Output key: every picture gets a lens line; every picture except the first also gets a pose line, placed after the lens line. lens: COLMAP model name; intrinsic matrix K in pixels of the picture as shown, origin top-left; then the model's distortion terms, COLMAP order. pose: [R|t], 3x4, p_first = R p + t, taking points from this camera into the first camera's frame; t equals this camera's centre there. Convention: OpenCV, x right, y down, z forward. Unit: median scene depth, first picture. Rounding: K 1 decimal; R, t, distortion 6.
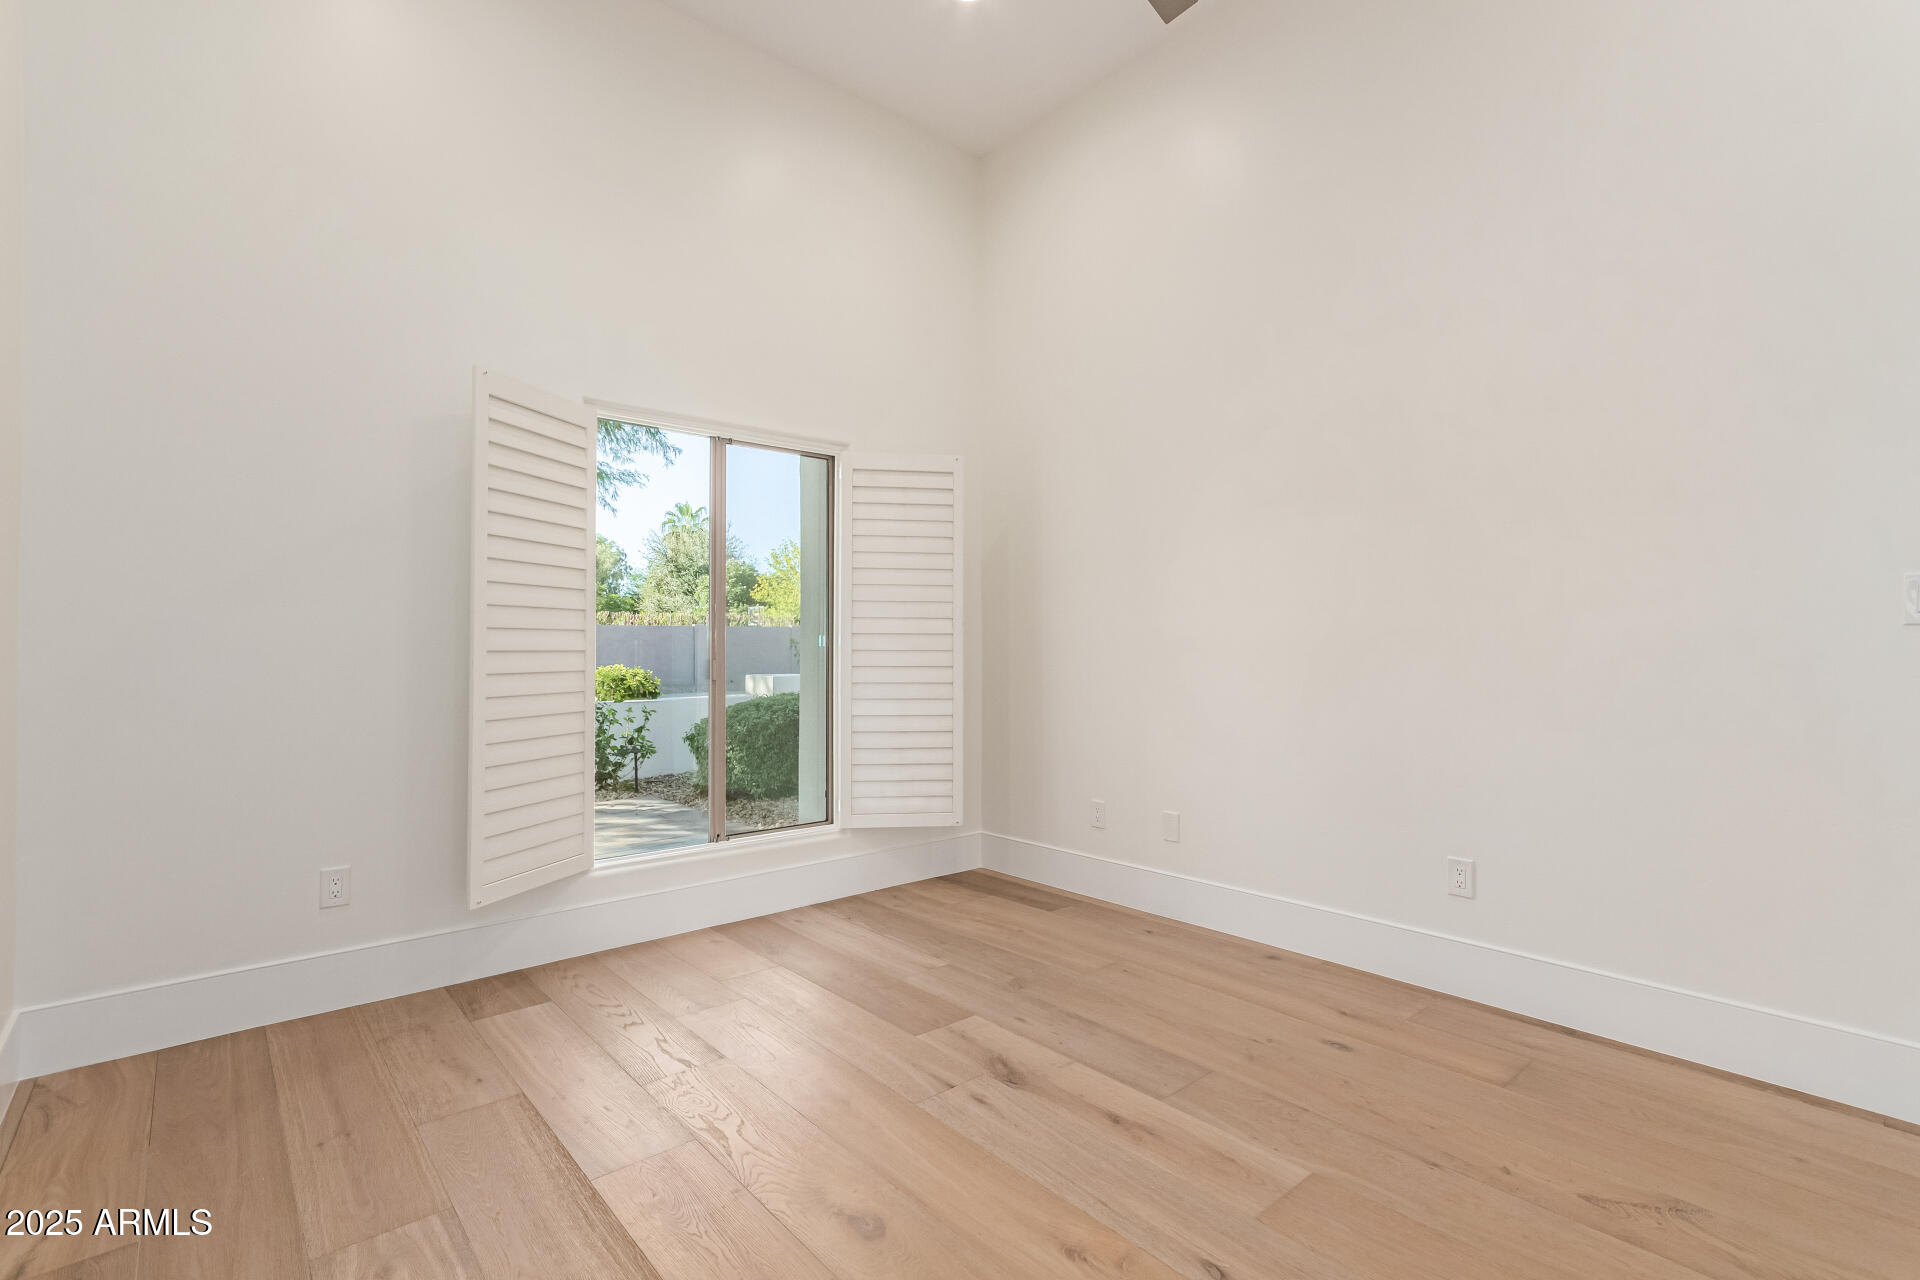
lens RADIAL K [[891.2, 0, 962.7], [0, 891.2, 643.8], [0, 0, 1]] dist [0.003273, 0.000592]
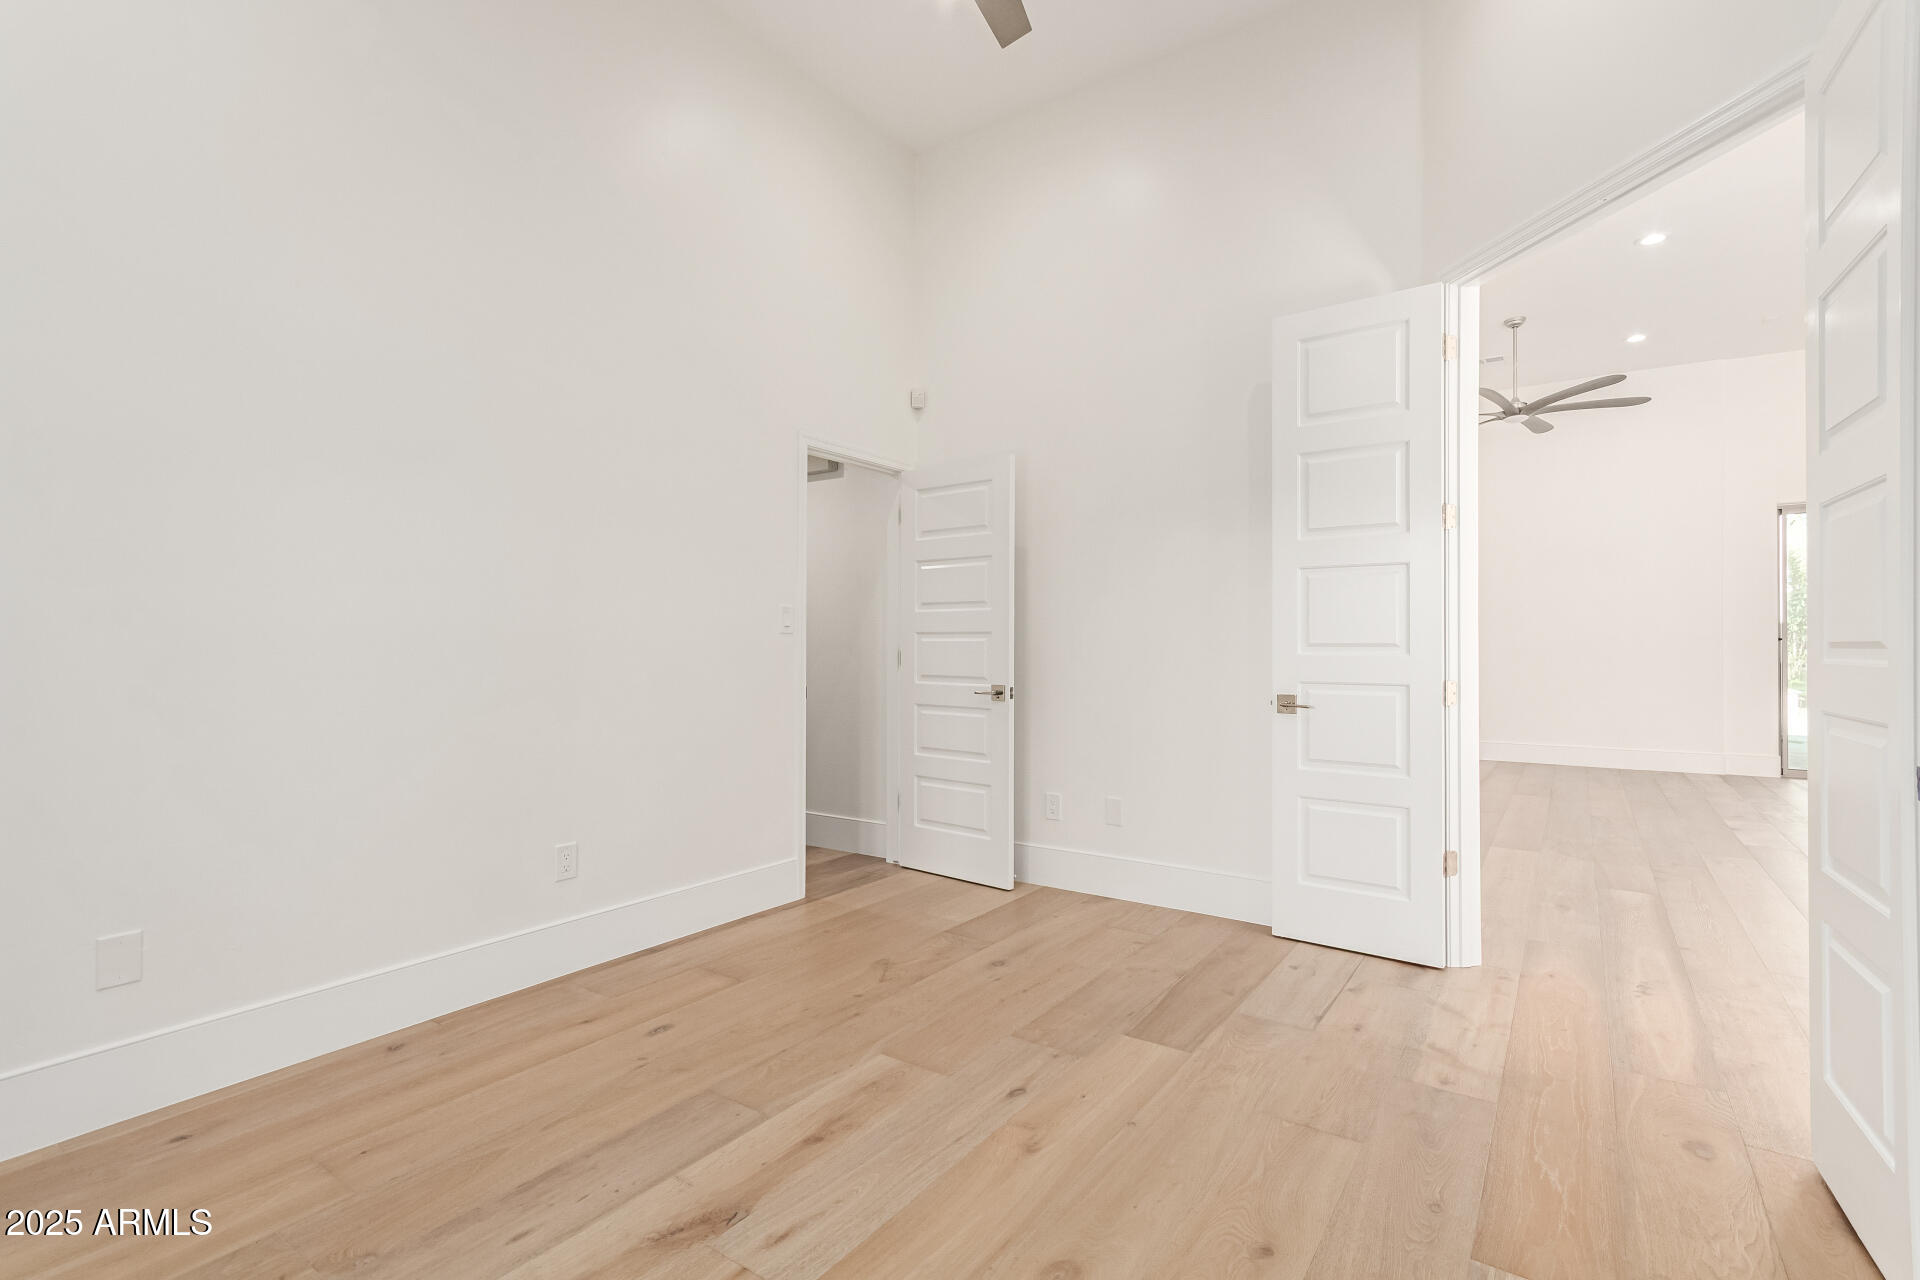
lens RADIAL K [[891.2, 0, 962.6], [0, 891.2, 640.0], [0, 0, 1]] dist [0.003273, 0.000592]
pose [[-0.248638, 0.005226, 0.968582, -0.694105], [-0.002974, 0.999977, -0.006159, 0.002173], [-0.968592, -0.004412, -0.248617, 0.945299]]
